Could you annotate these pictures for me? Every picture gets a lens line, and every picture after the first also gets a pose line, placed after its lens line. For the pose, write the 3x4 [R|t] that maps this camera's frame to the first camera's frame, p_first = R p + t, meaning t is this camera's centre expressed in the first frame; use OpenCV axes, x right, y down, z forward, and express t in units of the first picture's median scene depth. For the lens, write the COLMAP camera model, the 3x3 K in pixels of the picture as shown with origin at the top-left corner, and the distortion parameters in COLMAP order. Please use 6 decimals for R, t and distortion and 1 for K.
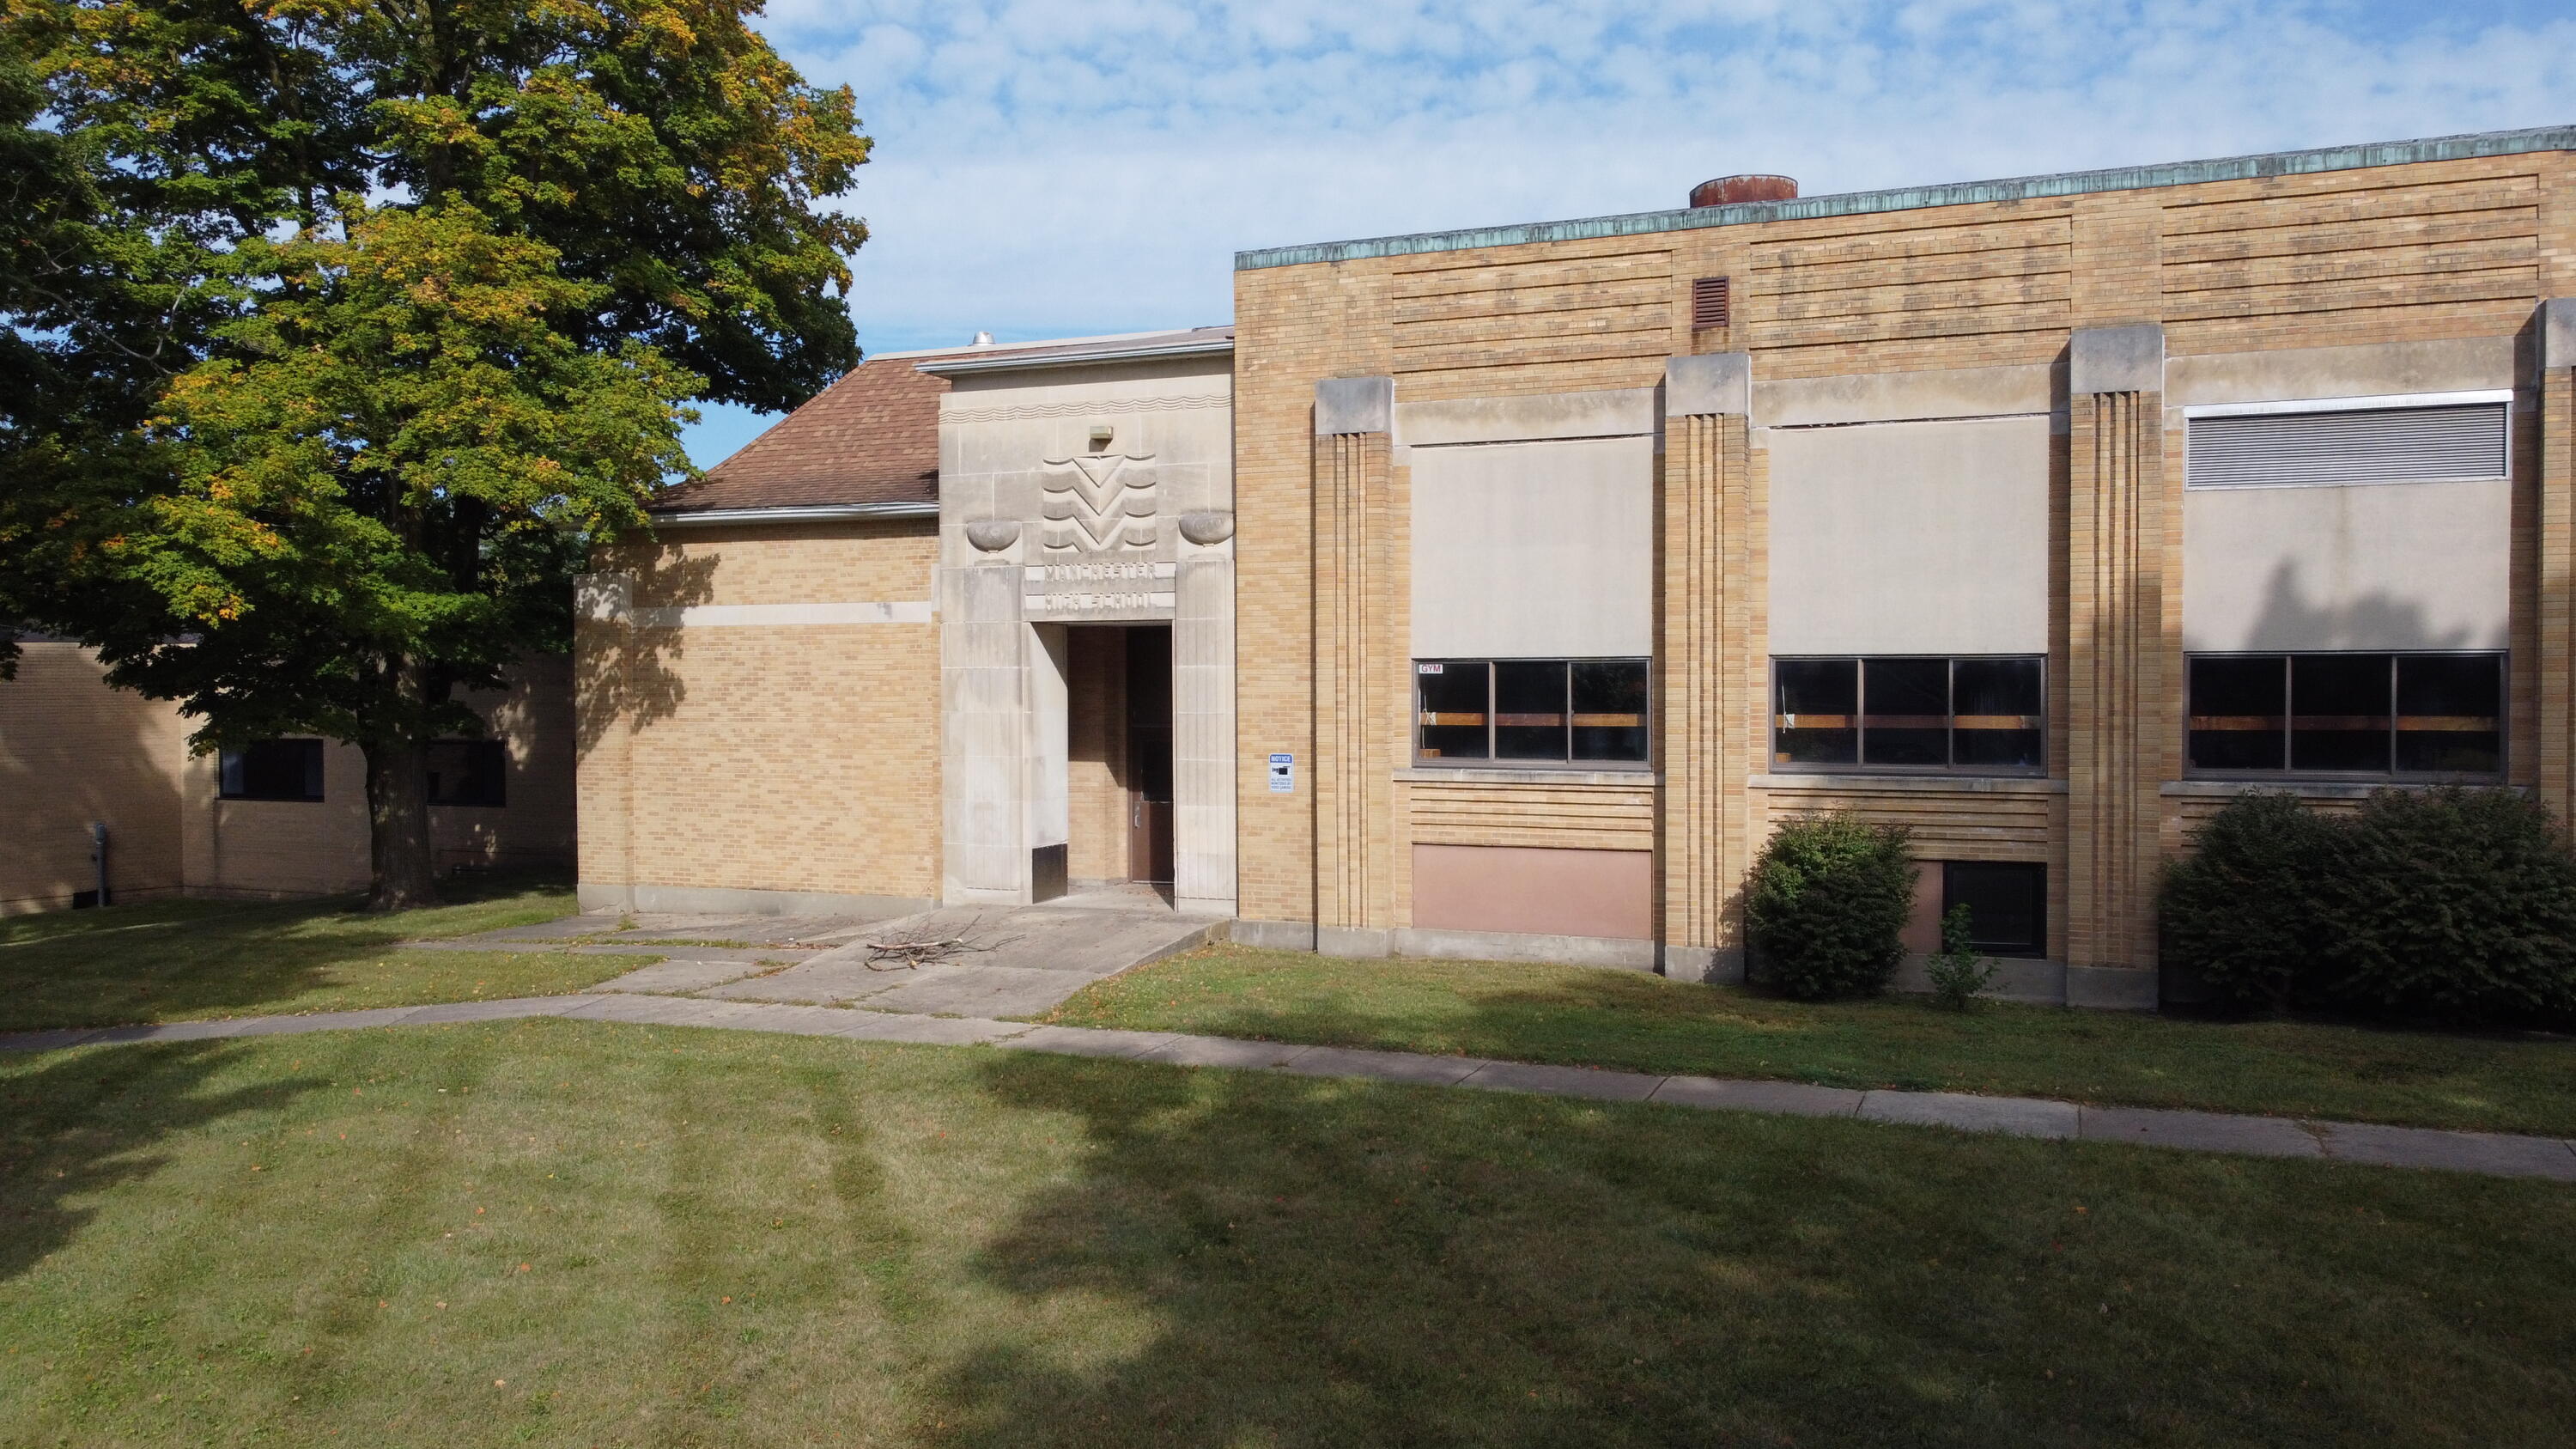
lens RADIAL K [[1948.0, 0, 1284.7], [0, 1948.0, 739.8], [0, 0, 1]] dist [0.001368, -0.005281]
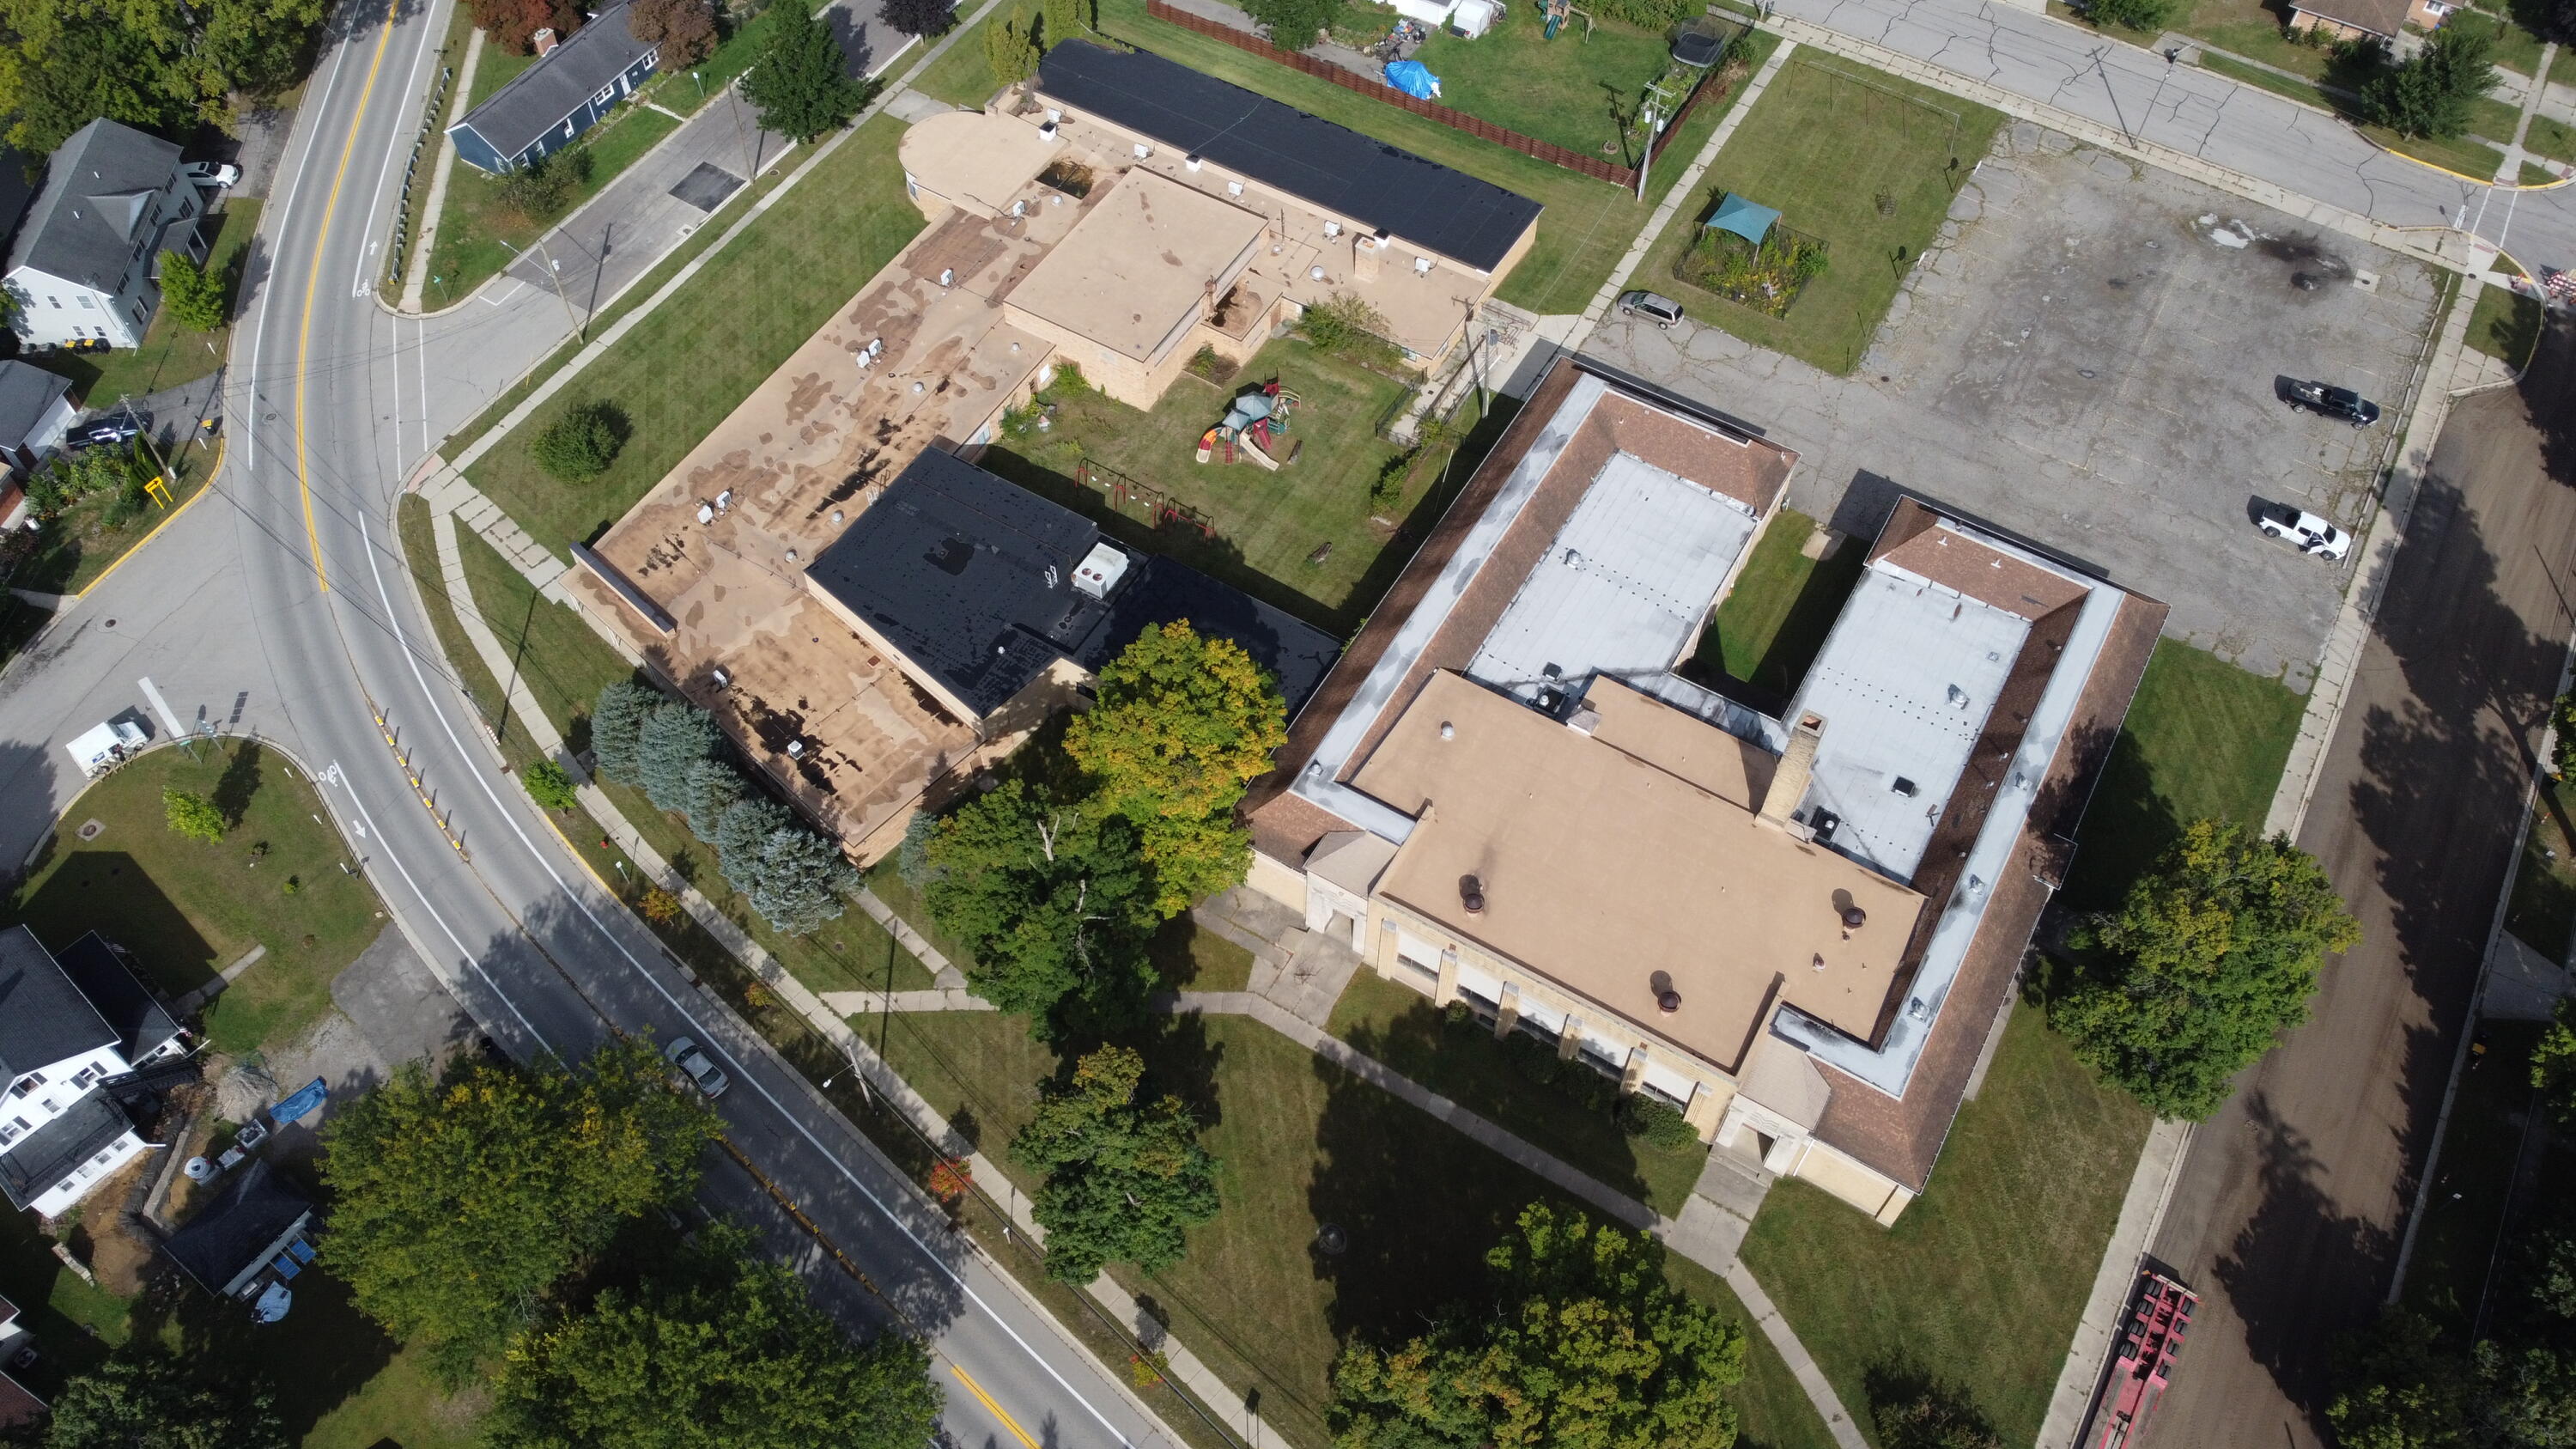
lens RADIAL K [[1948.0, 0, 1287.6], [0, 1948.0, 717.3], [0, 0, 1]] dist [0.001368, -0.005281]
pose [[0.989356, 0.126695, -0.071582, 0.065884], [-0.019905, 0.605111, 0.795893, -4.422125], [0.144150, -0.785996, 0.601191, -1.629287]]
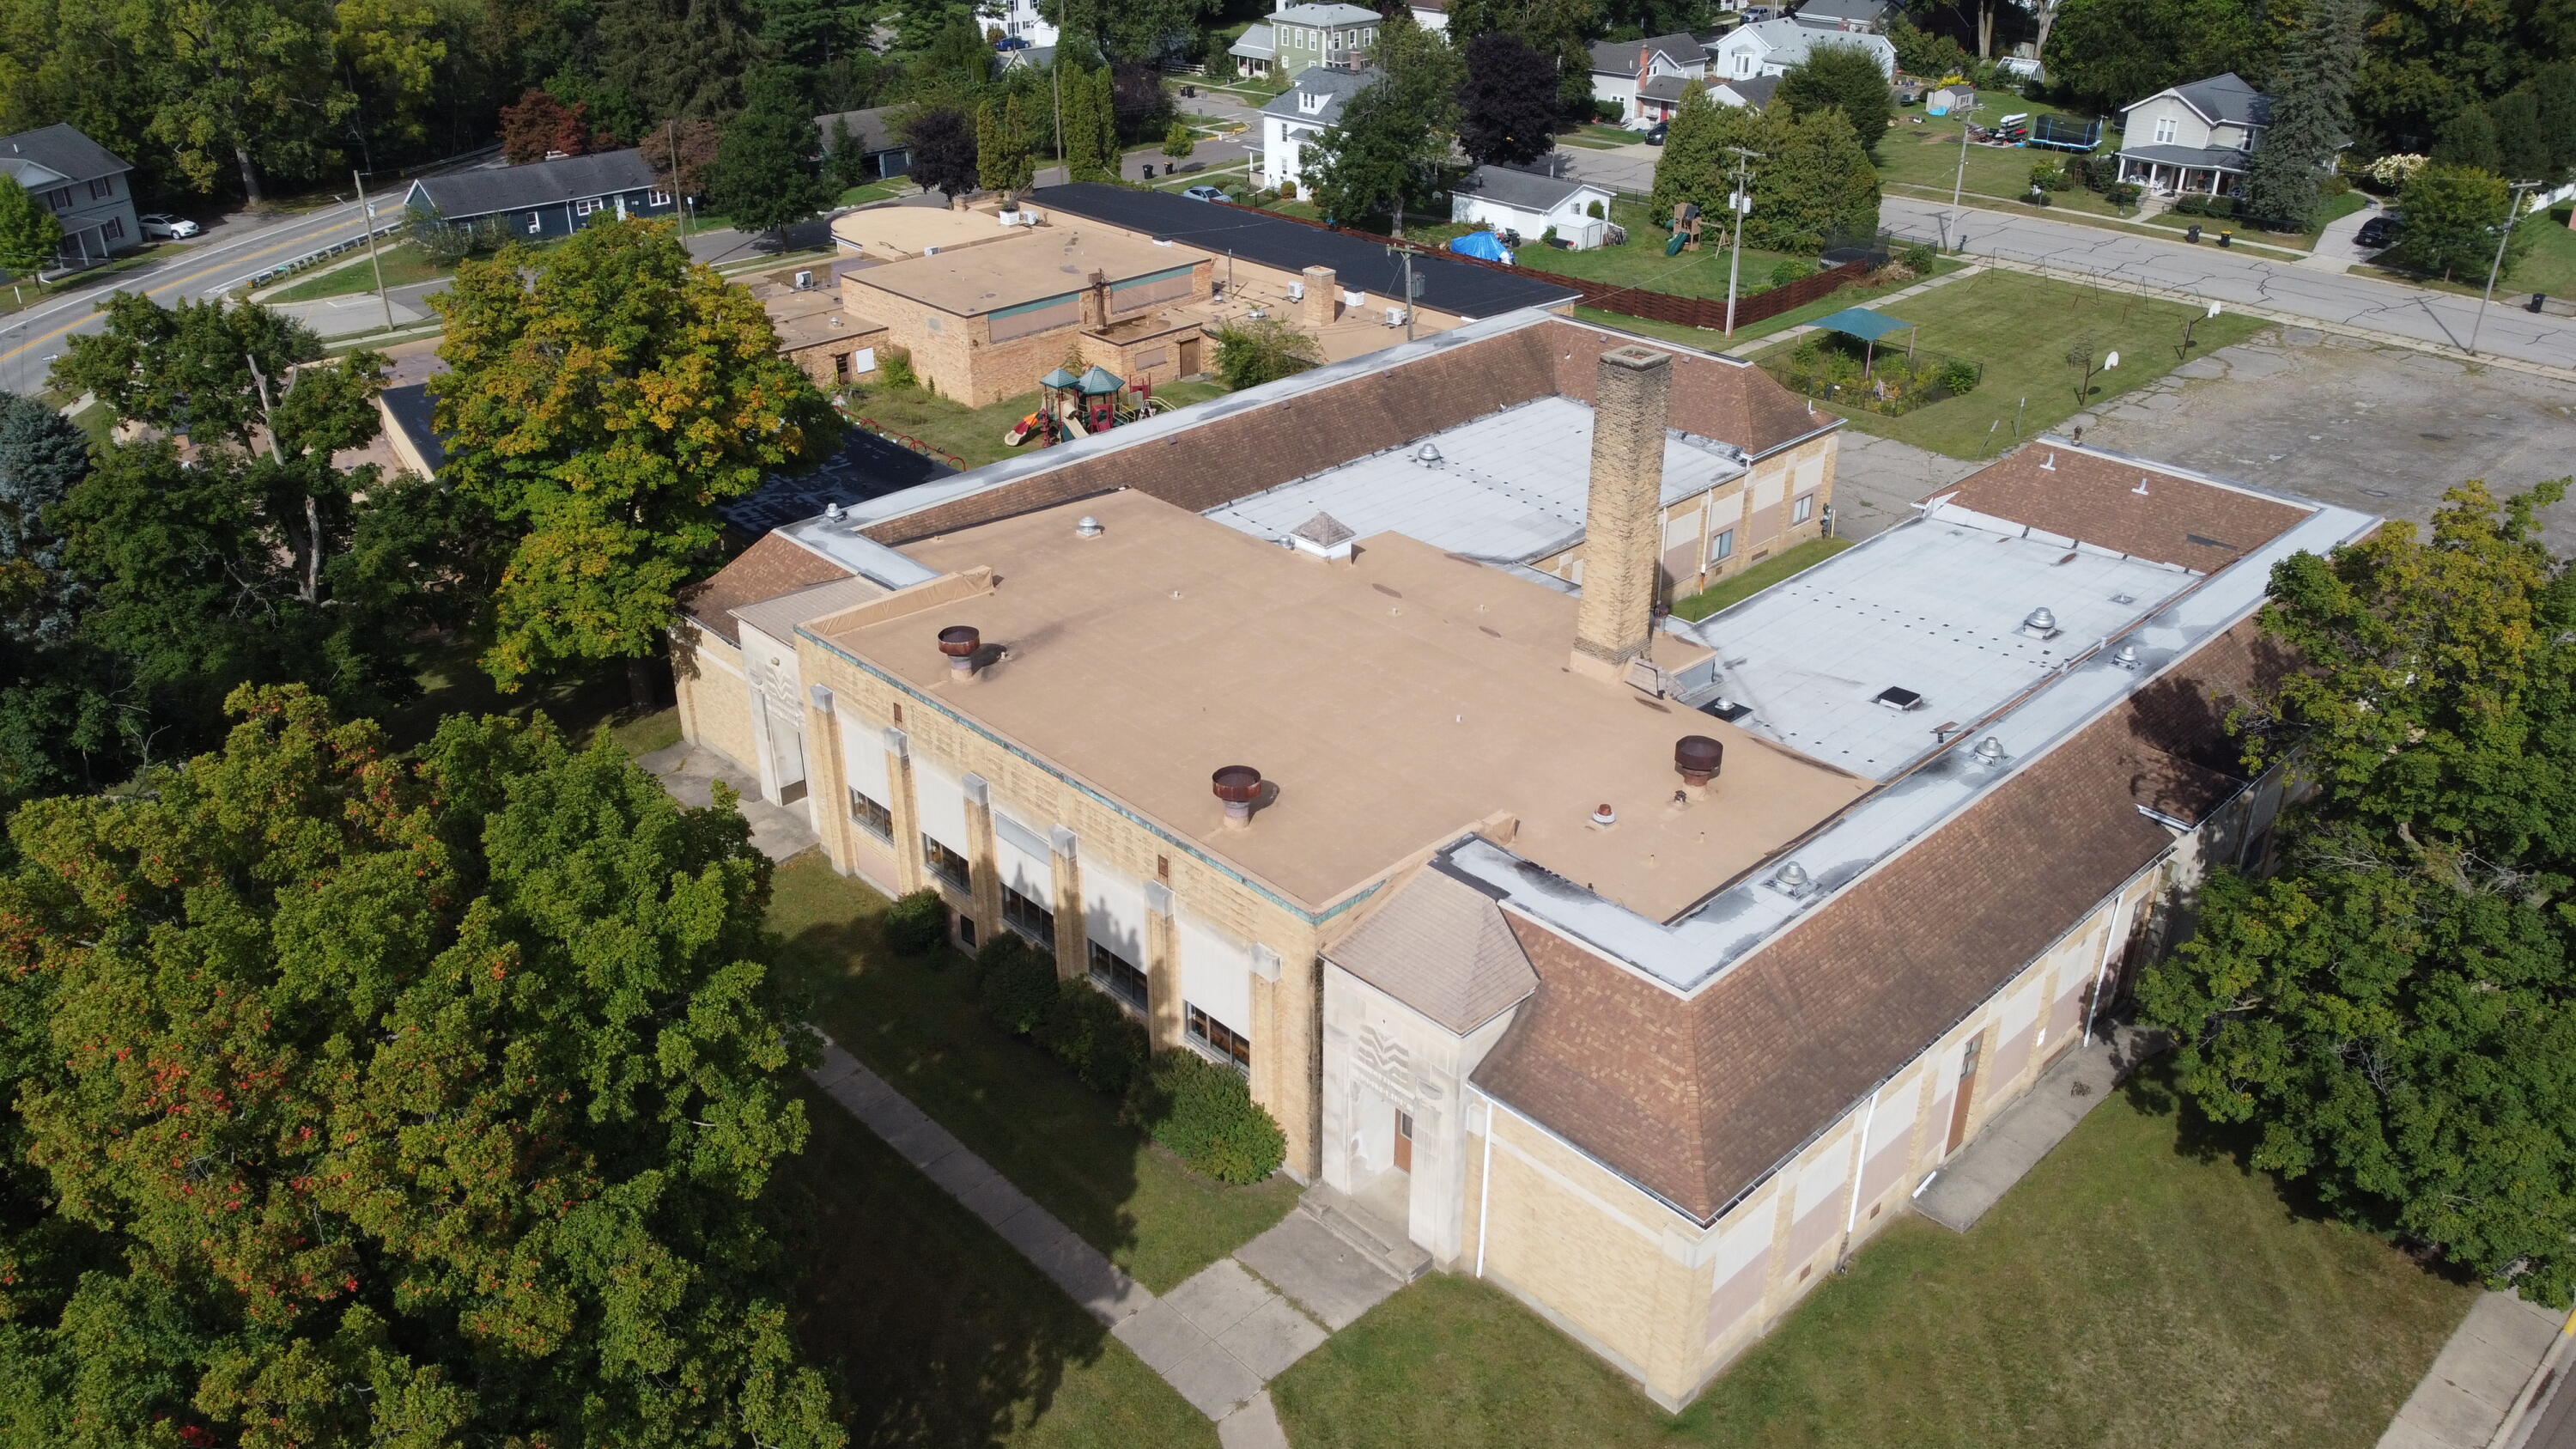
lens RADIAL K [[1948.0, 0, 1285.1], [0, 1948.0, 717.6], [0, 0, 1]] dist [0.001368, -0.005281]
pose [[0.915103, 0.188206, -0.356601, 1.547095], [-0.019072, 0.903598, 0.427956, -1.276025], [0.402768, -0.384823, 0.830475, -0.969131]]
